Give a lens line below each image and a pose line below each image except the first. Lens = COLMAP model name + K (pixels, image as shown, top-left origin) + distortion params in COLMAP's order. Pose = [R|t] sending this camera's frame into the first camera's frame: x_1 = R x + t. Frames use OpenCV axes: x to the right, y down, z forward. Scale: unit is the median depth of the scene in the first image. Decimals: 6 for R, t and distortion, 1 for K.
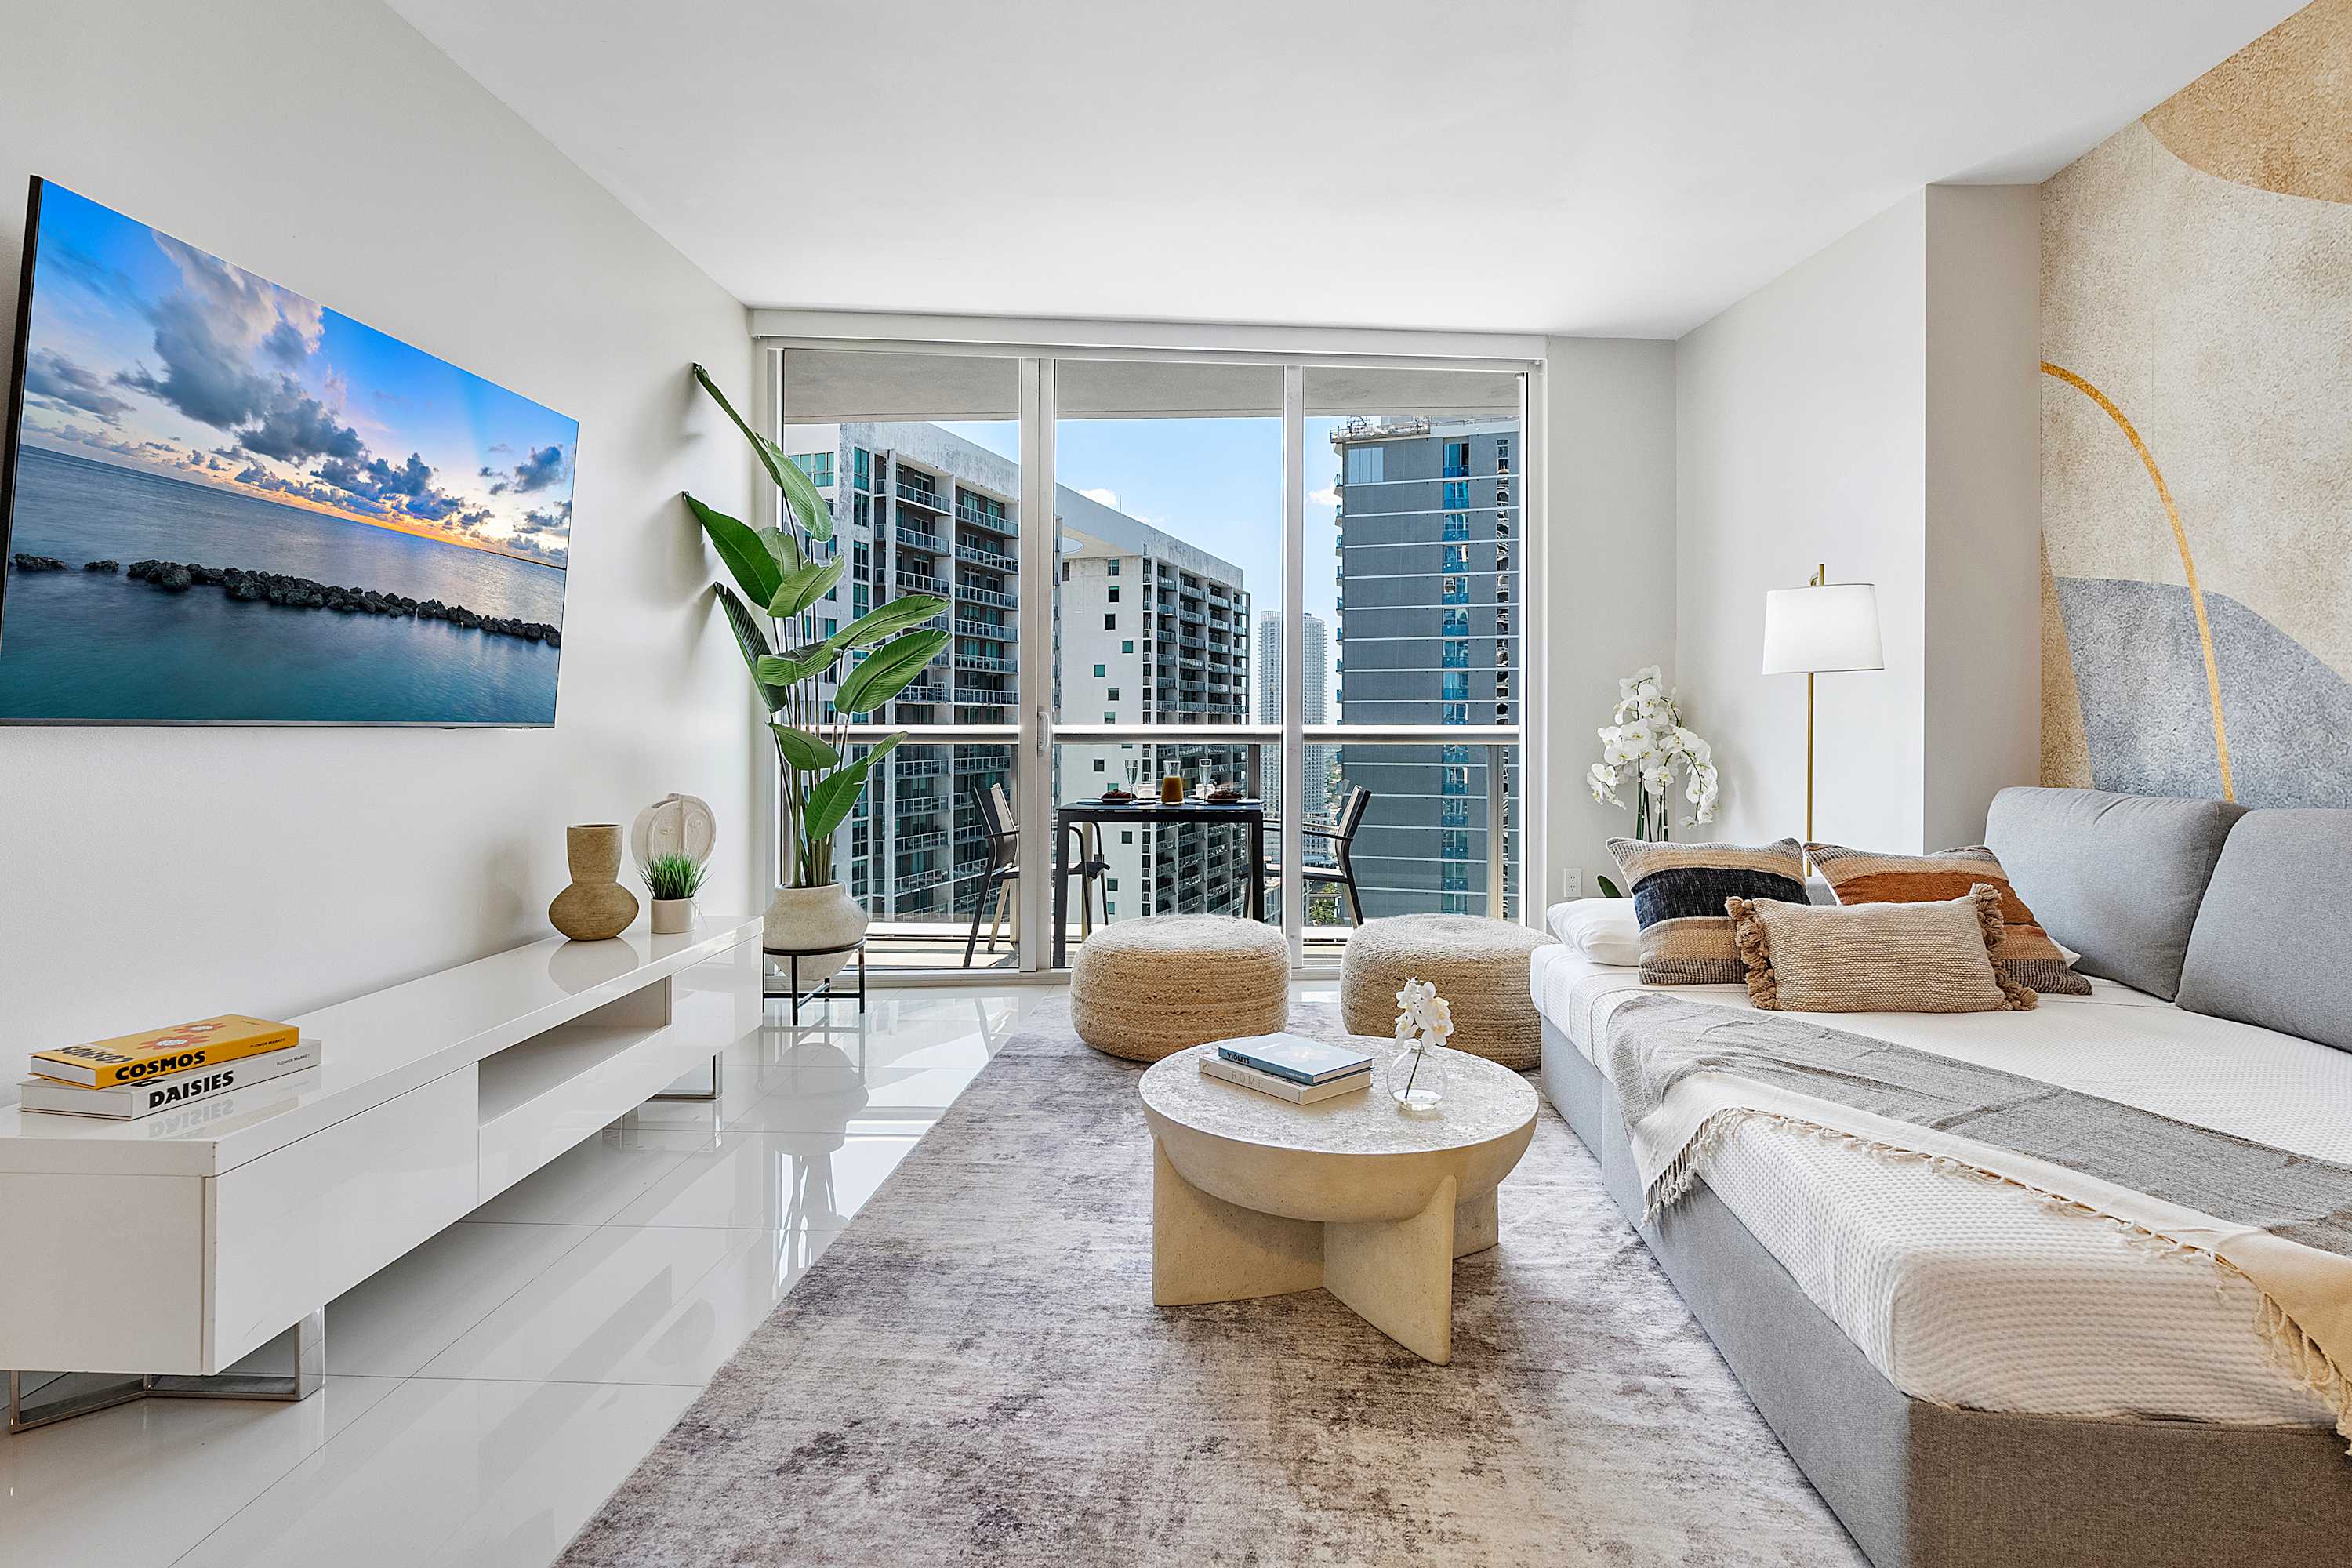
lens RADIAL K [[1211.4, 0, 1172.6], [0, 1211.4, 707.1], [0, 0, 1]] dist [-0.001957, -0.000281]
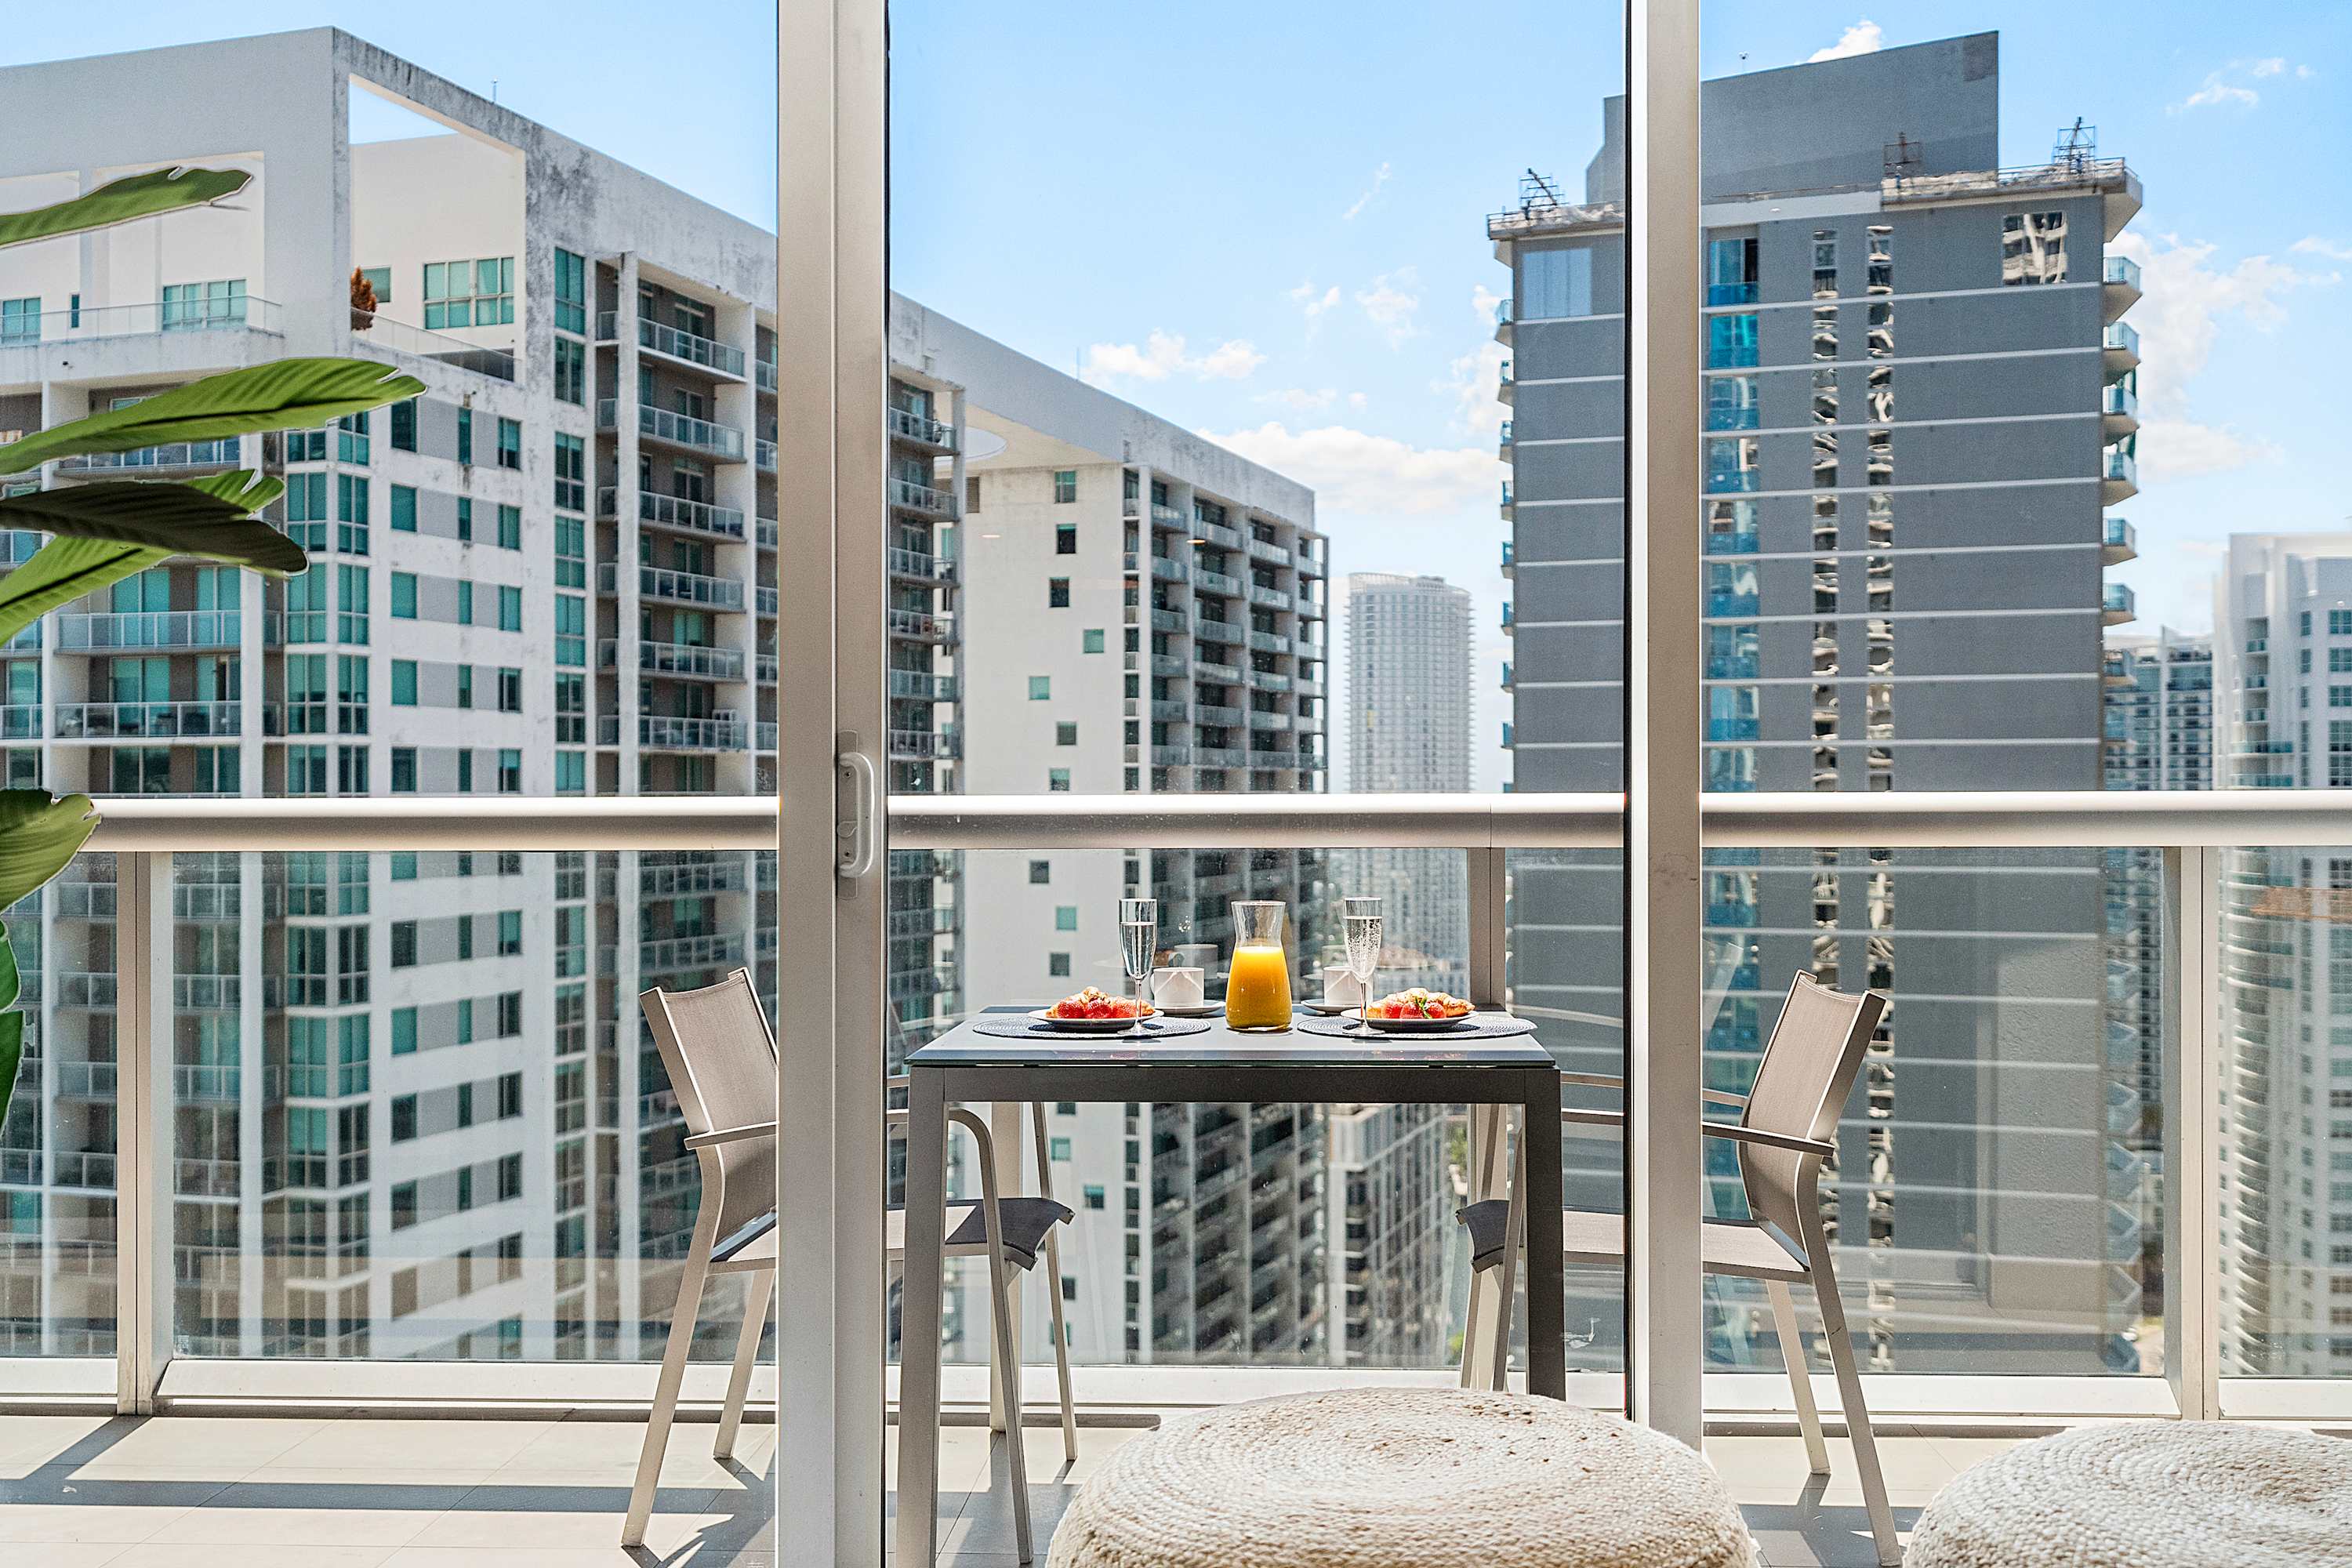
lens RADIAL K [[2330.0, 0, 1156.6], [0, 2330.0, 791.3], [0, 0, 1]] dist [0.001803, 0.007639]
pose [[0.999942, -0.003454, -0.010181, -0.021588], [0.003598, 0.999893, 0.014183, 0.003861], [0.010131, -0.014219, 0.999848, 0.343204]]
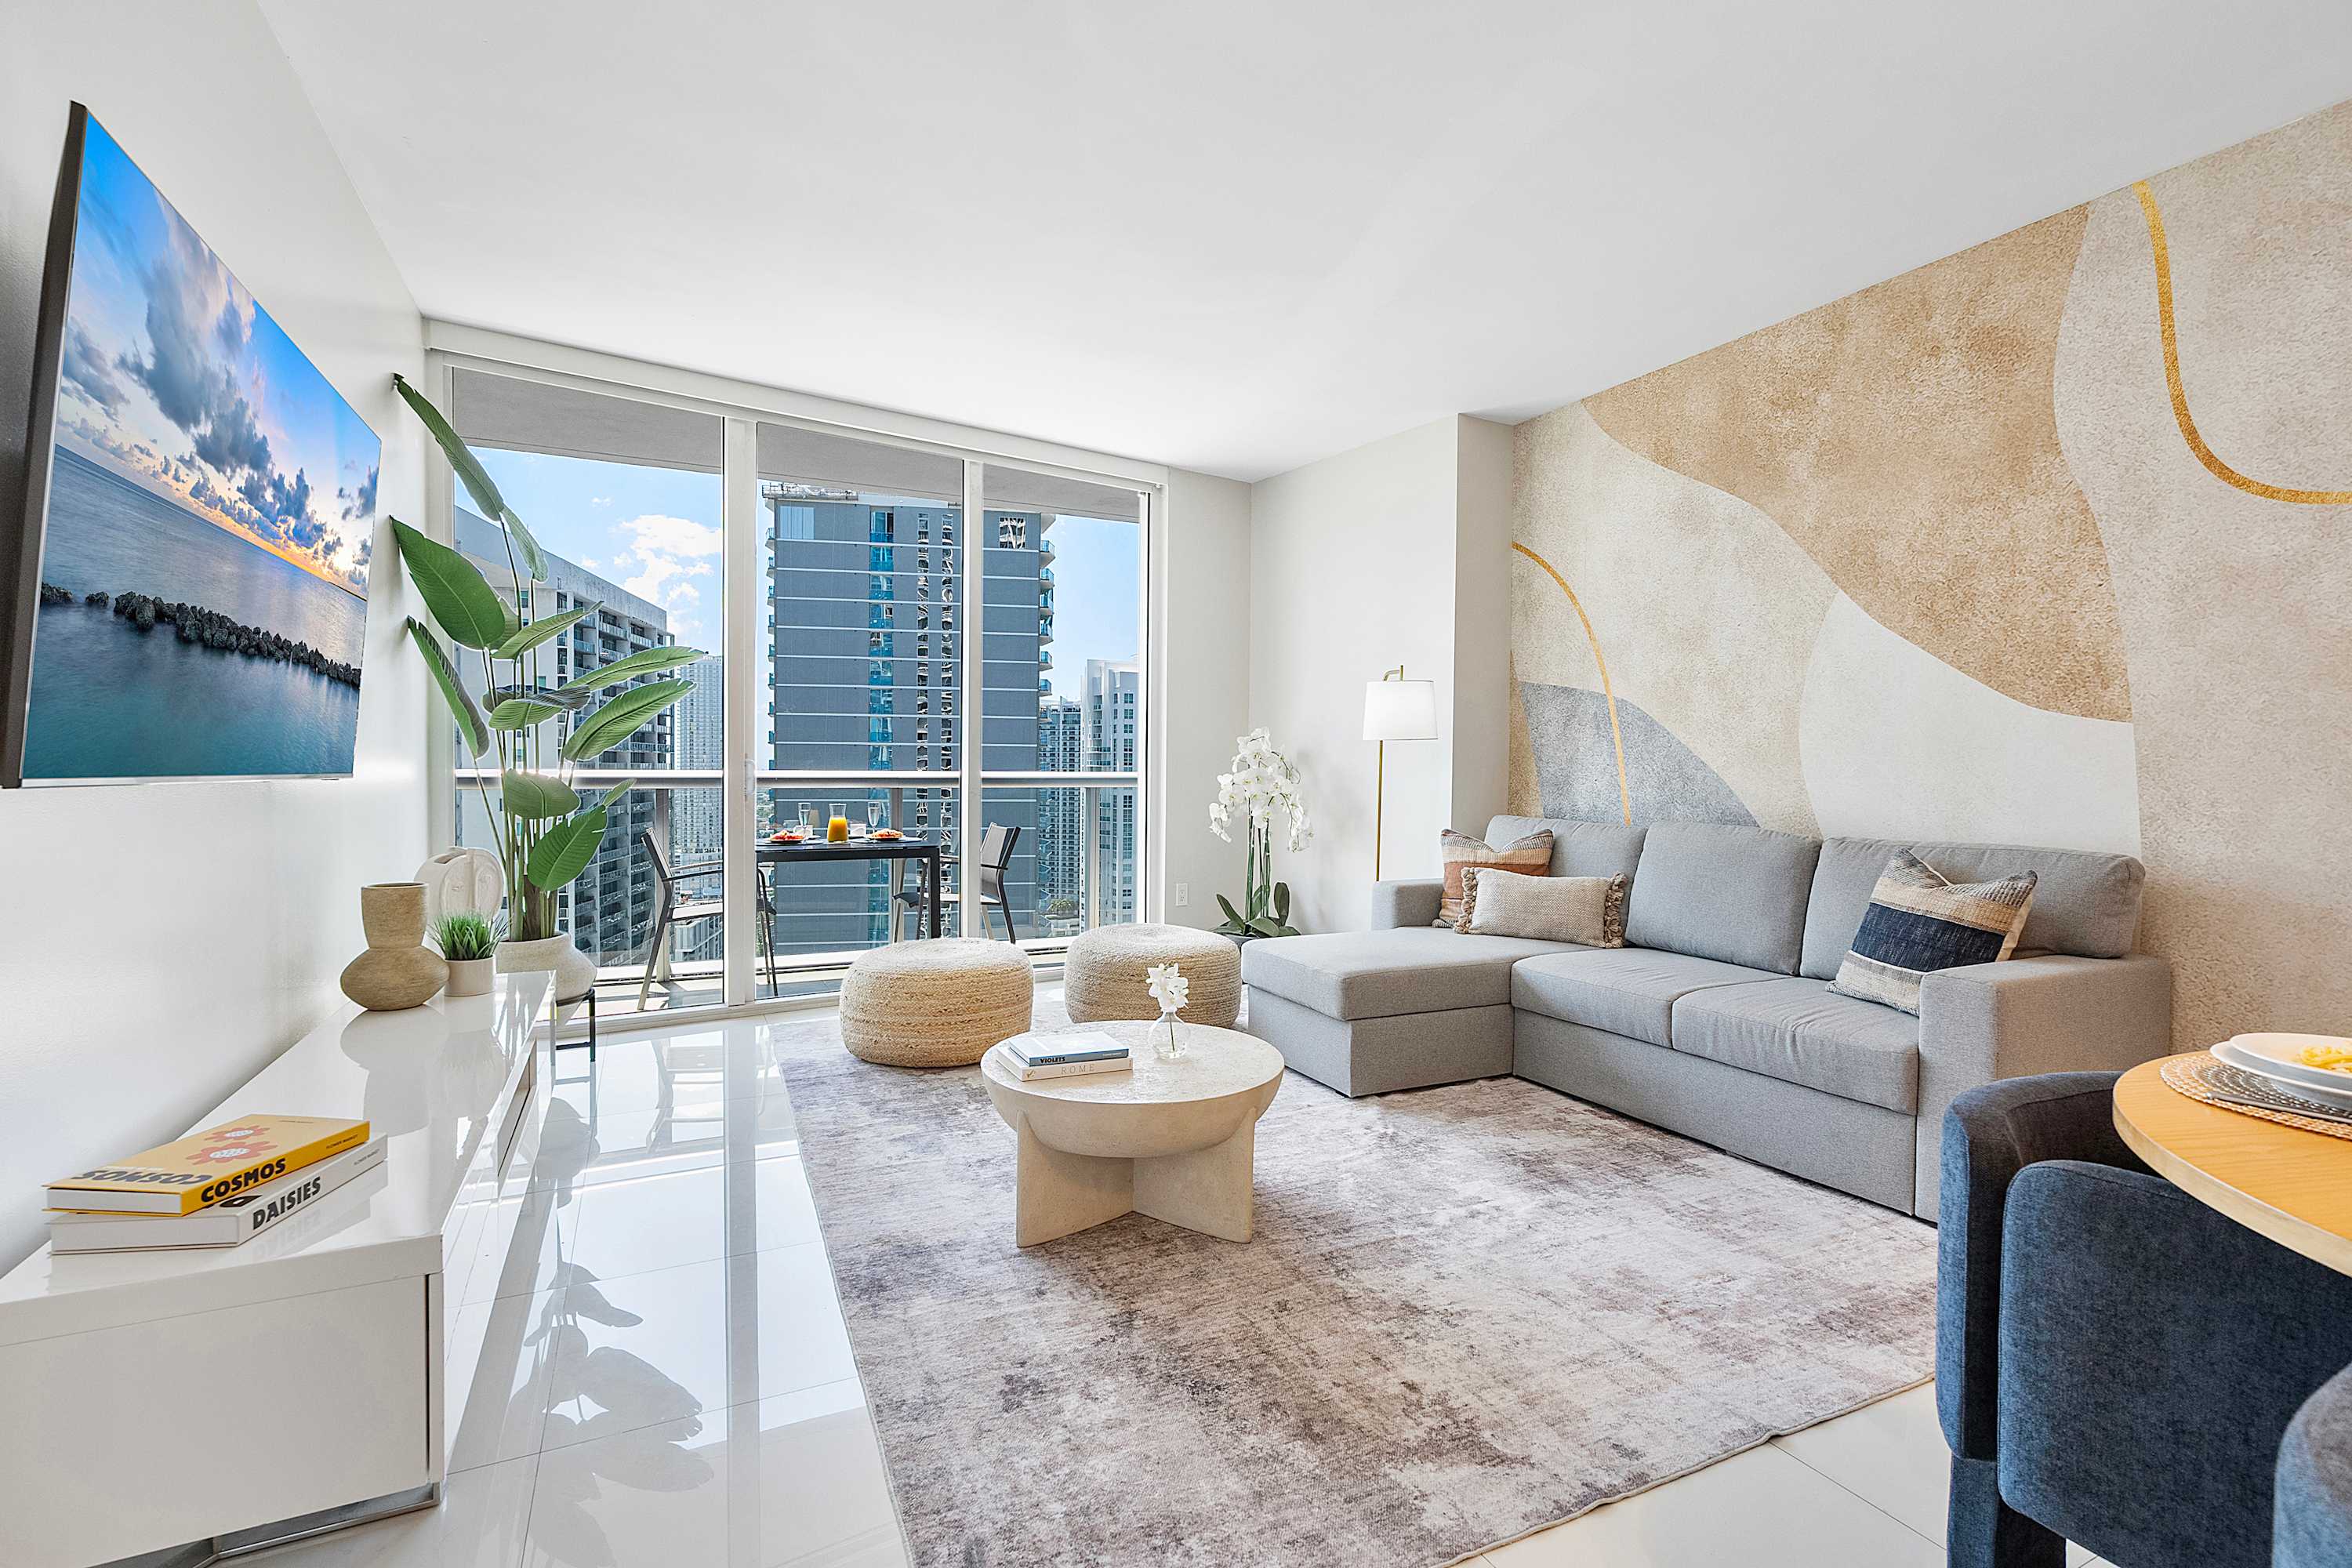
lens RADIAL K [[1067.8, 0, 1182.5], [0, 1067.8, 784.6], [0, 0, 1]] dist [-0.002090, 0.000253]
pose [[0.872235, -0.003668, 0.489074, -0.195472], [-0.012715, 0.999464, 0.030172, -0.006349], [-0.488922, -0.032535, 0.871721, 0.004181]]
